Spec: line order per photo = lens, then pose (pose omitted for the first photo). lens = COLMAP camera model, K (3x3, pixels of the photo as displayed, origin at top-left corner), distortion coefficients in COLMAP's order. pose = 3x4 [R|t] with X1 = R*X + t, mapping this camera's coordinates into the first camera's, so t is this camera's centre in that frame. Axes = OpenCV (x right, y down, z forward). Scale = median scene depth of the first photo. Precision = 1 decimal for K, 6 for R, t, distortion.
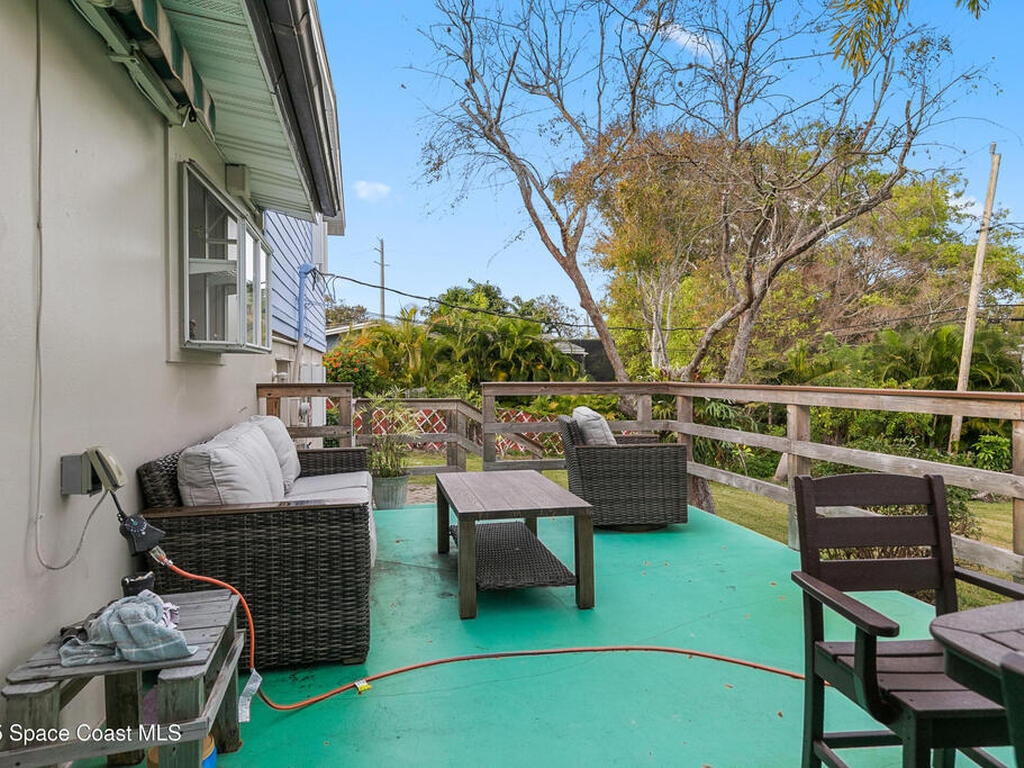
lens RADIAL K [[631.1, 0, 515.5], [0, 631.1, 366.1], [0, 0, 1]] dist [0.009990, 0.001082]
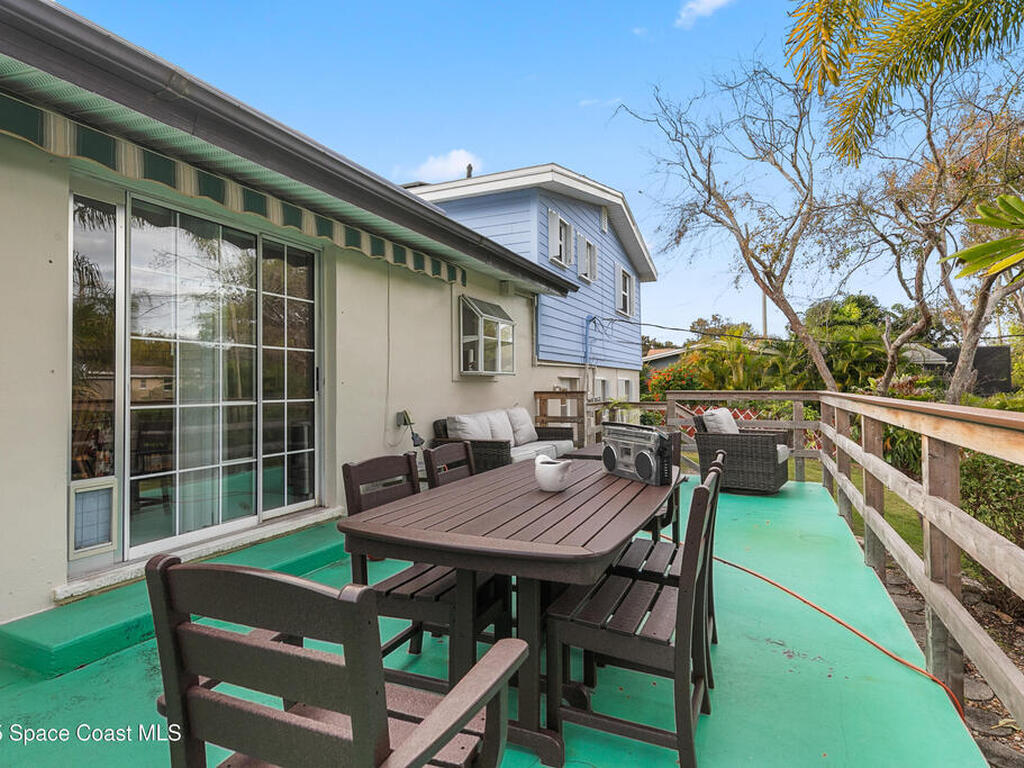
lens RADIAL K [[565.0, 0, 513.1], [0, 565.0, 382.9], [0, 0, 1]] dist [-0.001890, -0.000191]
pose [[0.797565, -0.008700, -0.603170, 0.341118], [0.012650, 0.999917, 0.002304, -0.000876], [0.603100, -0.009467, 0.797609, -0.211121]]
